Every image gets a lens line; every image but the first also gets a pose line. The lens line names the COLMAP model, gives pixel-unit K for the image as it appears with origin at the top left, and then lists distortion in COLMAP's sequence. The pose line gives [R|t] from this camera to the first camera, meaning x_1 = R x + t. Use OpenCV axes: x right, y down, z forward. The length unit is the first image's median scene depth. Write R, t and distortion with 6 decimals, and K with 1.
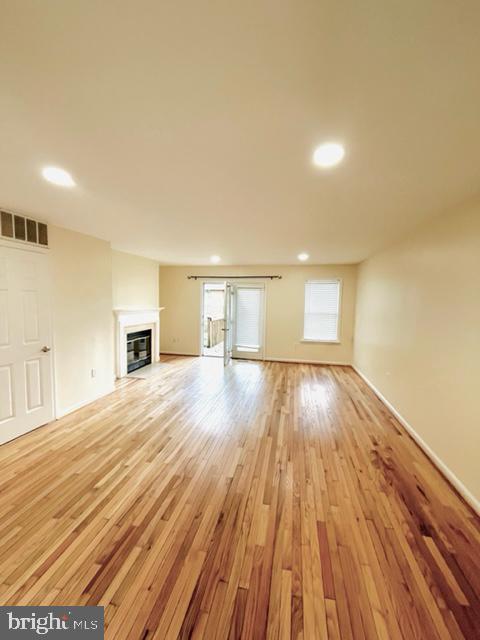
lens RADIAL K [[260.4, 0, 240.0], [0, 260.4, 320.0], [0, 0, 1]] dist [0.000205, 0.000128]
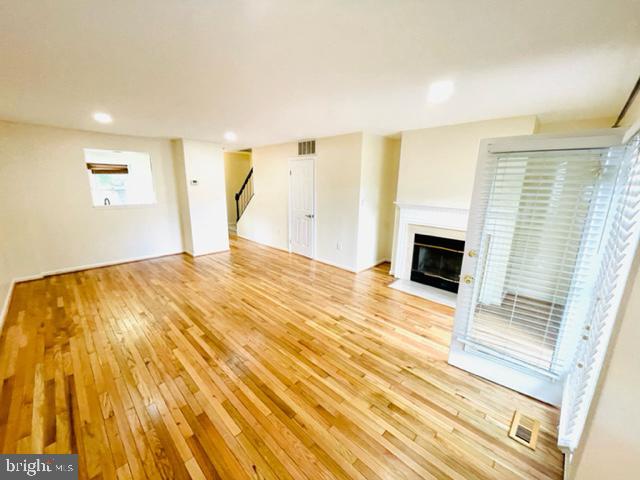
lens RADIAL K [[260.4, 0, 320.0], [0, 260.4, 240.0], [0, 0, 1]] dist [0.000205, 0.000128]
pose [[-0.536126, 0.160012, -0.828834, 0.713979], [-0.097438, 0.963576, 0.249052, -0.179738], [0.838496, 0.214283, -0.501007, 2.048154]]
